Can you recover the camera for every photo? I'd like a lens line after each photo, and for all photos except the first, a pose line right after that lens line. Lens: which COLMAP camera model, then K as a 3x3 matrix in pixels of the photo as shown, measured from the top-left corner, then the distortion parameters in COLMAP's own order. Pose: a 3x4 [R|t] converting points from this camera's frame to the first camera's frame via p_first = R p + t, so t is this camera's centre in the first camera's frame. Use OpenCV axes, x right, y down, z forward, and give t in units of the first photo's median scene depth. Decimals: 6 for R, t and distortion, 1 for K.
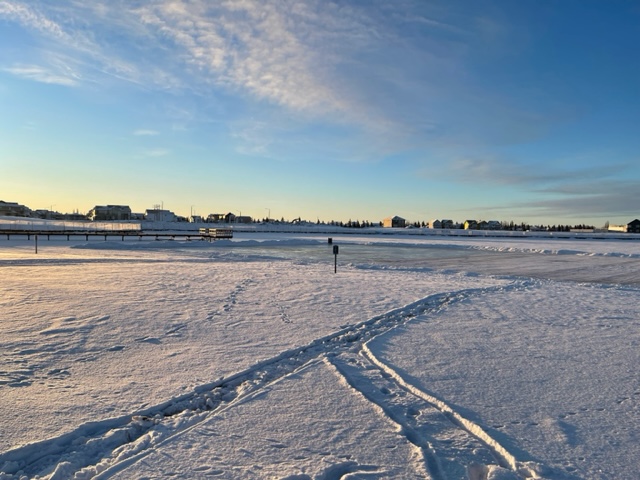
lens RADIAL K [[482.4, 0, 326.4], [0, 482.4, 231.6], [0, 0, 1]] dist [0.085984, -0.112809]
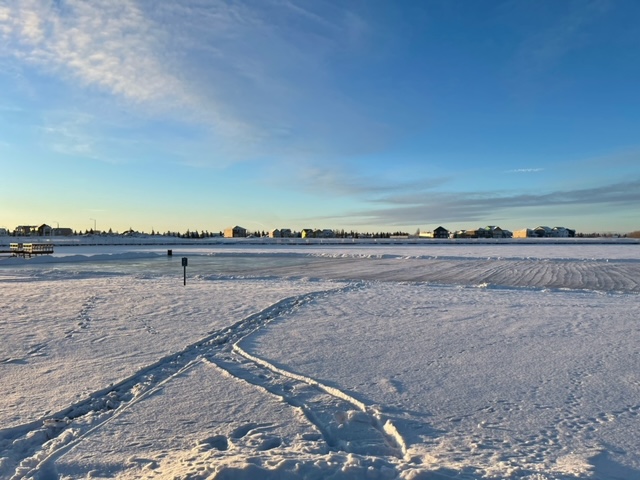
lens RADIAL K [[482.4, 0, 326.4], [0, 482.4, 231.6], [0, 0, 1]] dist [0.085984, -0.112809]
pose [[0.945285, -0.015966, 0.325855, -0.052024], [0.022127, 0.999639, -0.015212, -0.006630], [-0.325495, 0.021590, 0.945297, -0.094343]]
